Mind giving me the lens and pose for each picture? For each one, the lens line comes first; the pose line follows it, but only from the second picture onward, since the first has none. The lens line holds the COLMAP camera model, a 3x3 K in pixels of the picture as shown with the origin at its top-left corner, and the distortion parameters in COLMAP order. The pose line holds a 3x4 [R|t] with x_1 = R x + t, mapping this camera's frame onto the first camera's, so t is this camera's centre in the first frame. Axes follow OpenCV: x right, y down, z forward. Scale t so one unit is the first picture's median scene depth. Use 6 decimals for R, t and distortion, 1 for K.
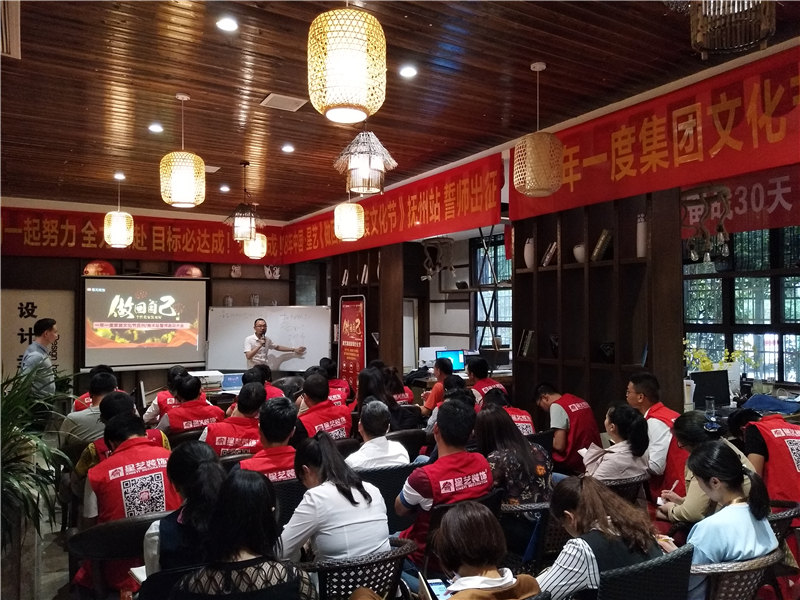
lens RADIAL K [[604.4, 0, 402.5], [0, 604.4, 297.5], [0, 0, 1]] dist [0.075461, -0.101240]
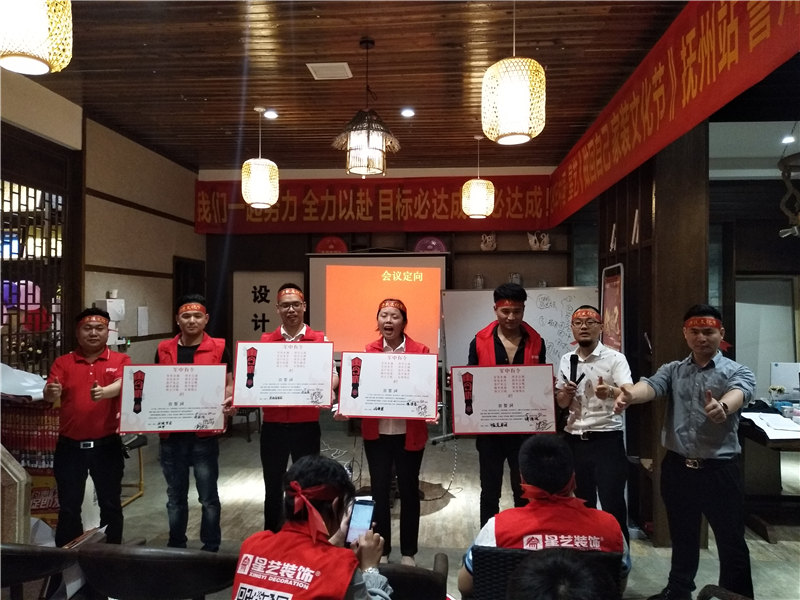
lens RADIAL K [[604.4, 0, 402.9], [0, 604.4, 298.9], [0, 0, 1]] dist [0.075461, -0.101240]
pose [[0.809361, -0.000423, -0.587312, 0.084679], [0.010579, 0.999848, 0.013859, 0.016138], [0.587217, -0.017430, 0.809242, 0.377682]]
